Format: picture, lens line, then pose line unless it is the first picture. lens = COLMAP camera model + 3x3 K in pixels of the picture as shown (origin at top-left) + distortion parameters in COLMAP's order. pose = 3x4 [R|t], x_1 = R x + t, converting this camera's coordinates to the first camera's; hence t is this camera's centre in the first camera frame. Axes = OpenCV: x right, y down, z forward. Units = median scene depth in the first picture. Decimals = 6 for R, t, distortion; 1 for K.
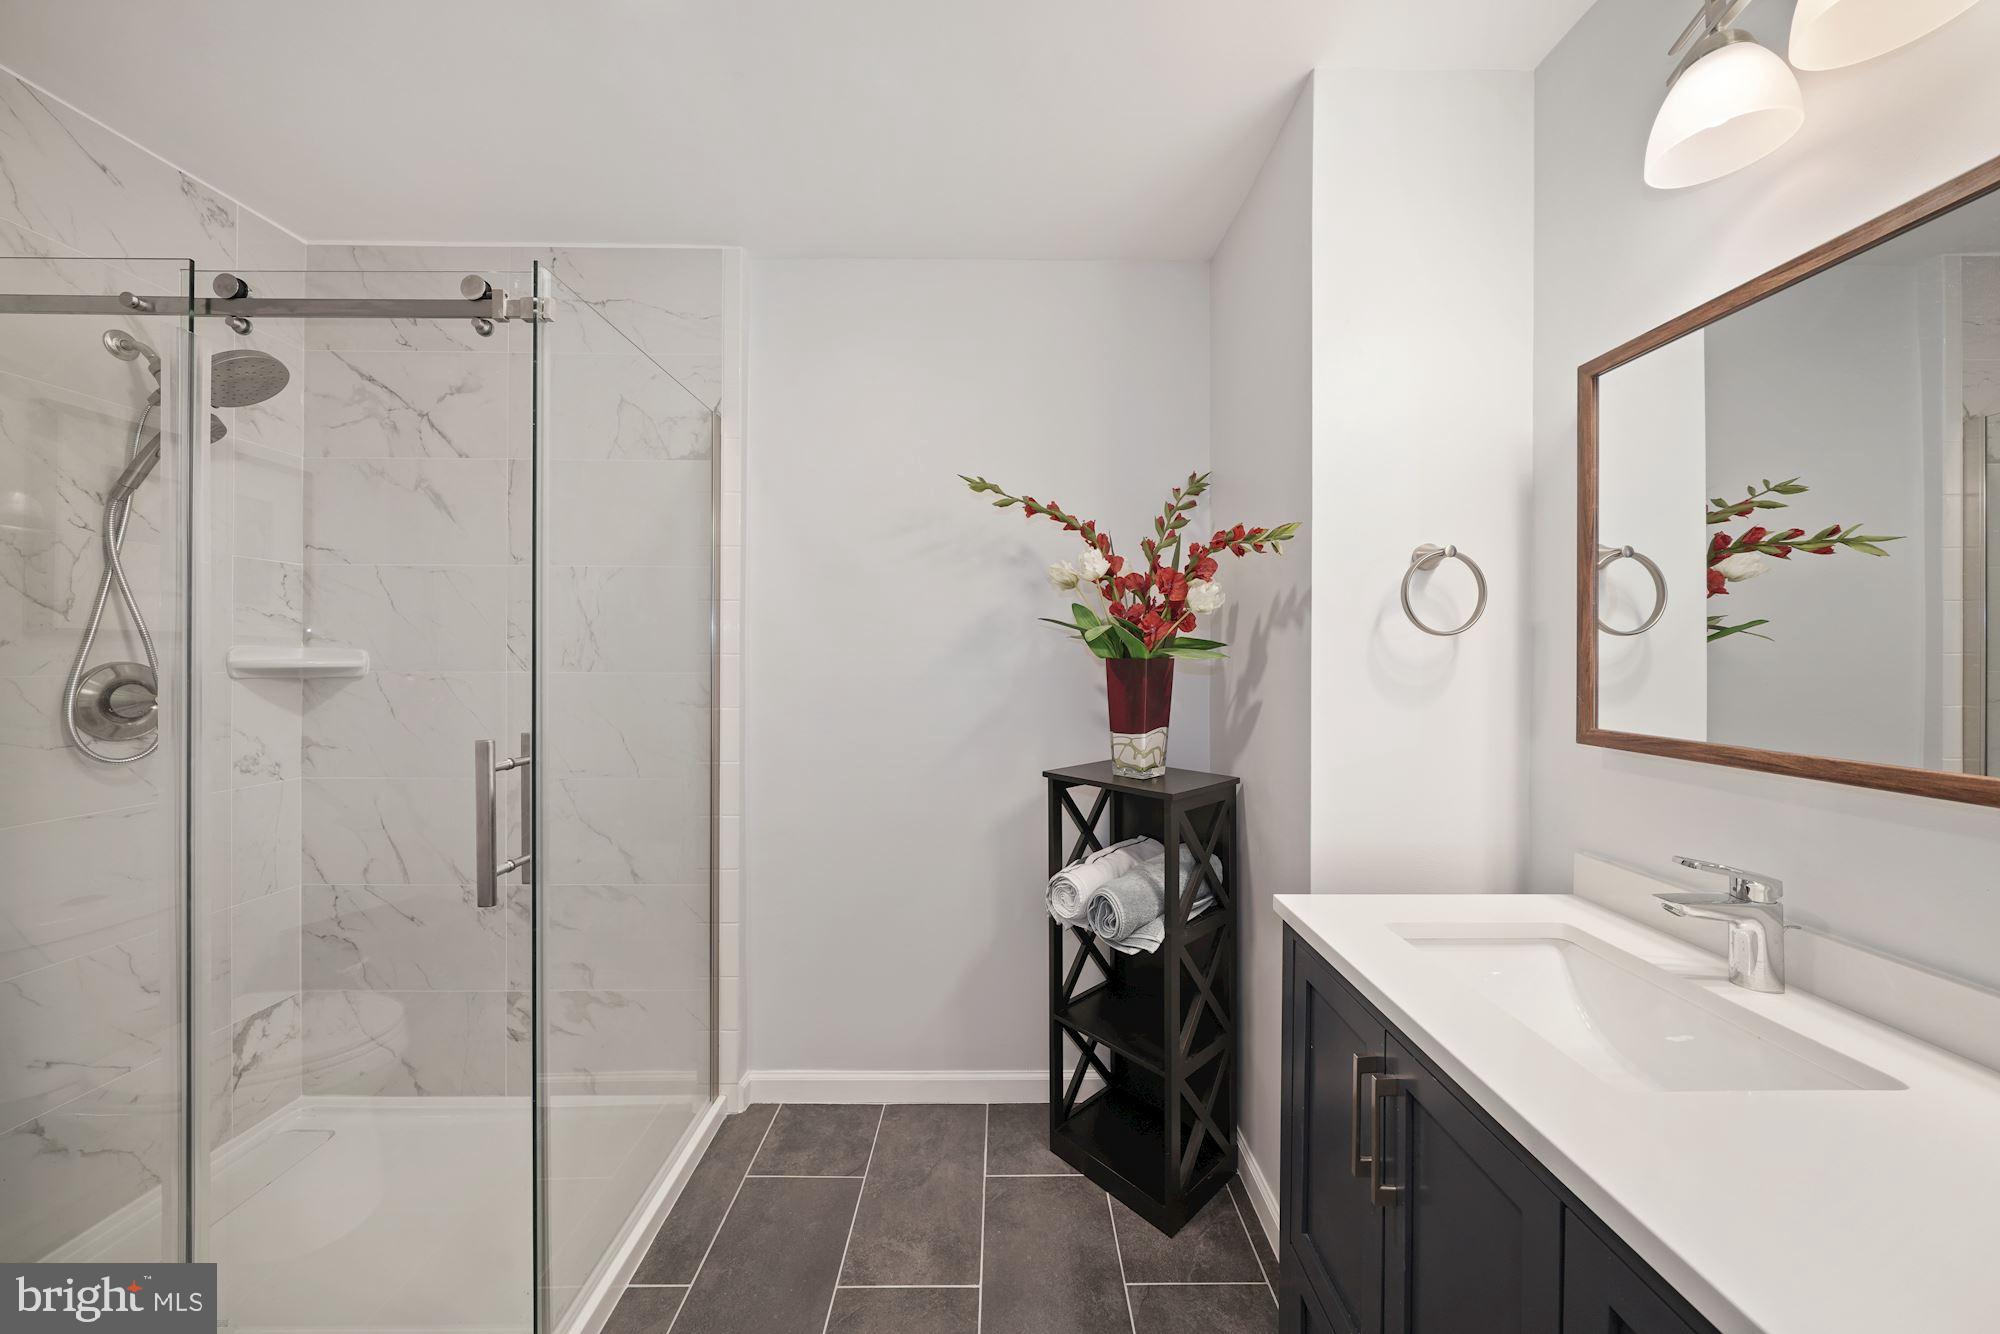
lens RADIAL K [[683.5, 0, 1000.9], [0, 683.5, 659.8], [0, 0, 1]] dist [0.009493, -0.000798]
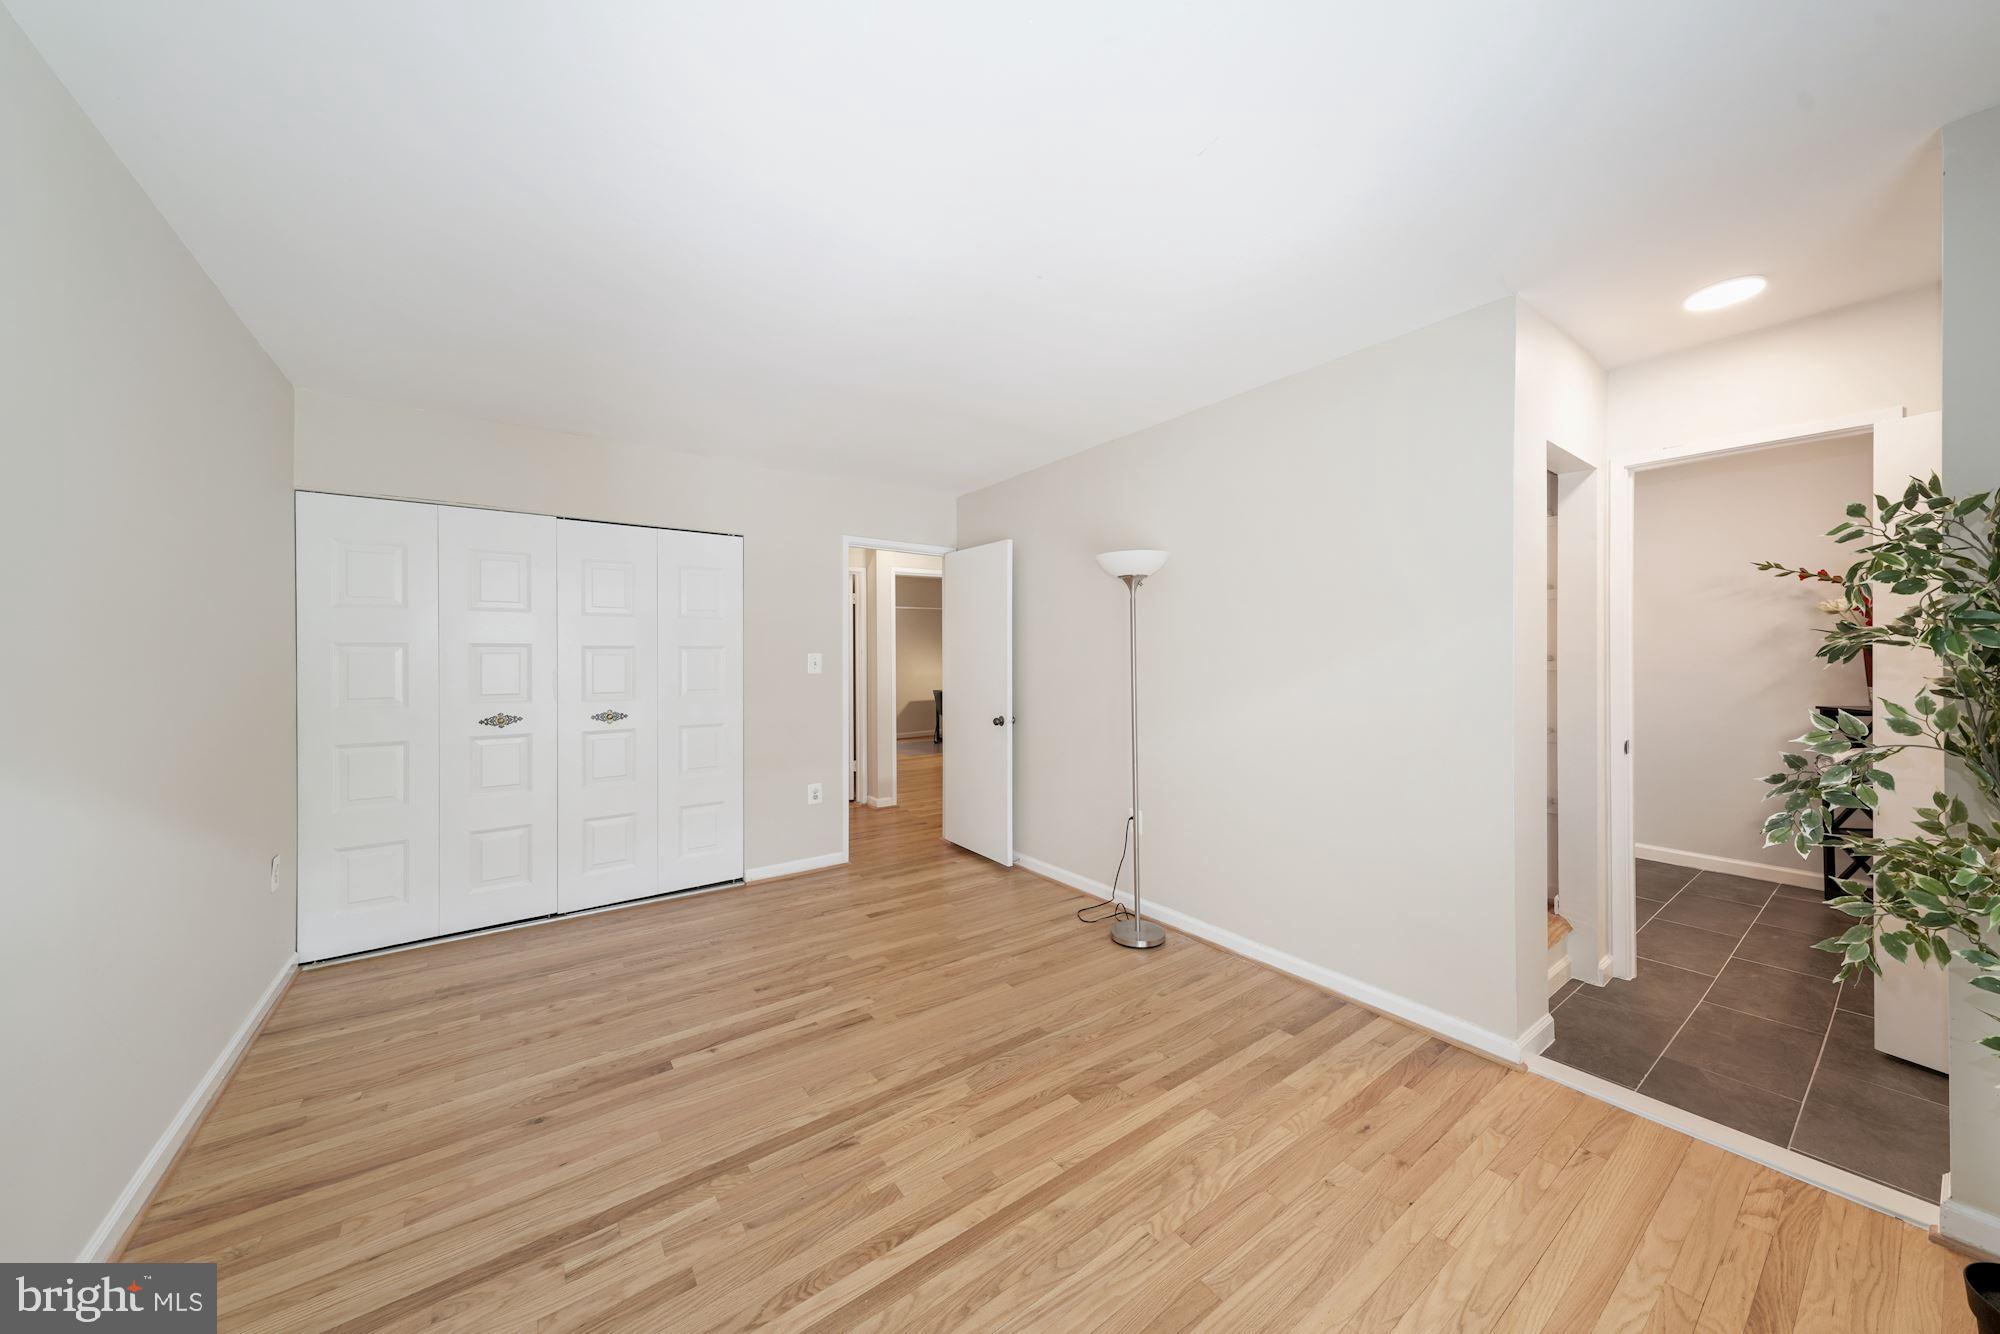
lens RADIAL K [[683.5, 0, 1005.8], [0, 683.5, 651.0], [0, 0, 1]] dist [0.009493, -0.000798]
pose [[0.594263, -0.005036, -0.804255, 0.283634], [0.005289, 0.999983, -0.002354, -0.004516], [0.804253, -0.002855, 0.594280, -2.117091]]
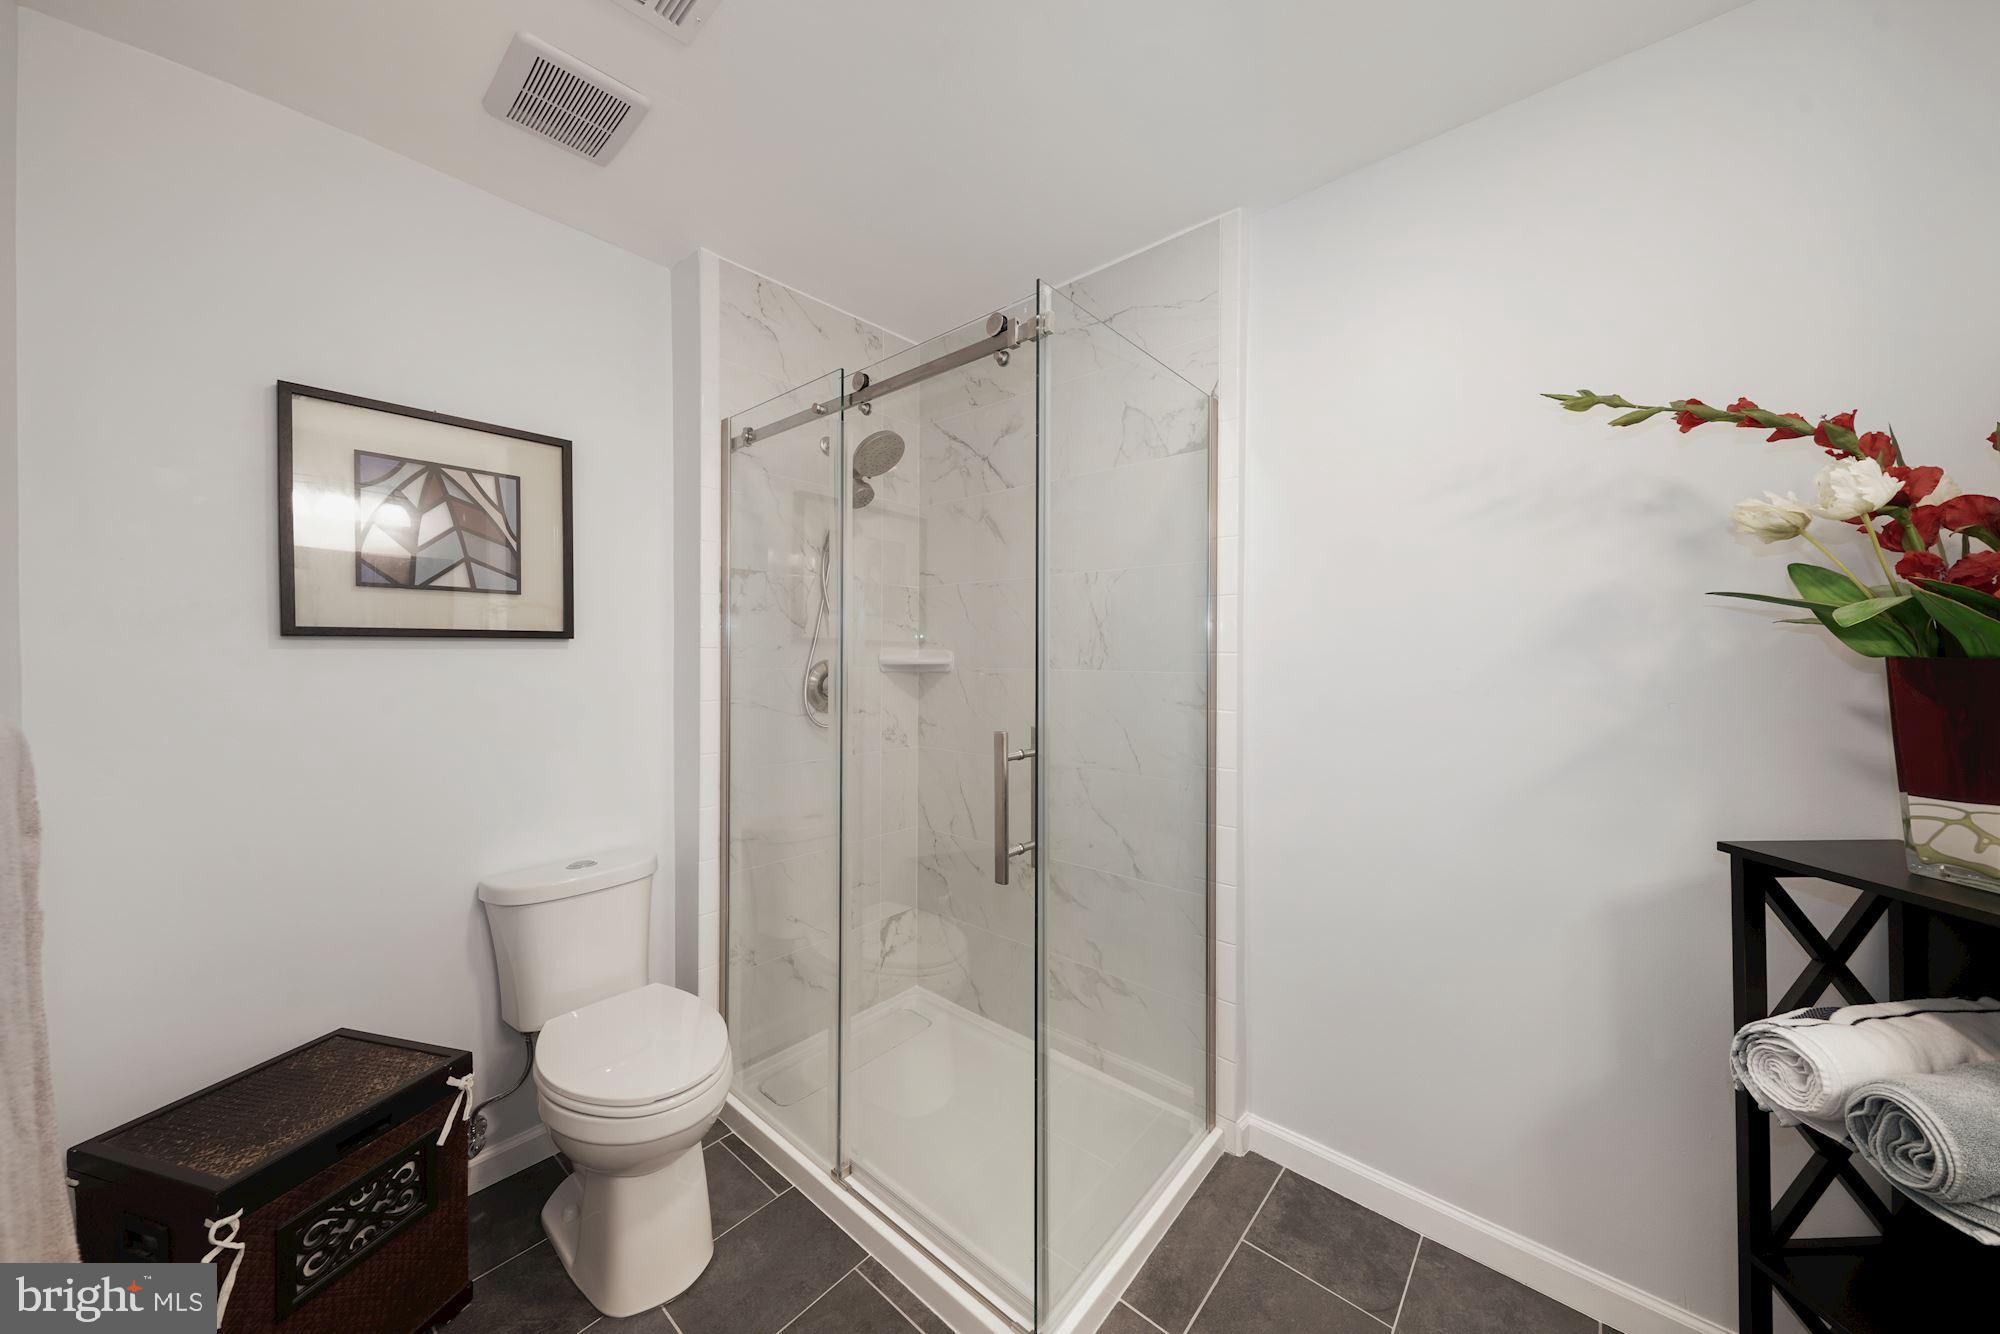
lens RADIAL K [[683.5, 0, 1006.4], [0, 683.5, 655.7], [0, 0, 1]] dist [0.009493, -0.000798]
pose [[0.758306, -0.001159, -0.651898, -0.019367], [-0.002347, 0.999987, -0.004508, 0.000225], [0.651895, 0.004948, 0.758293, 0.116248]]
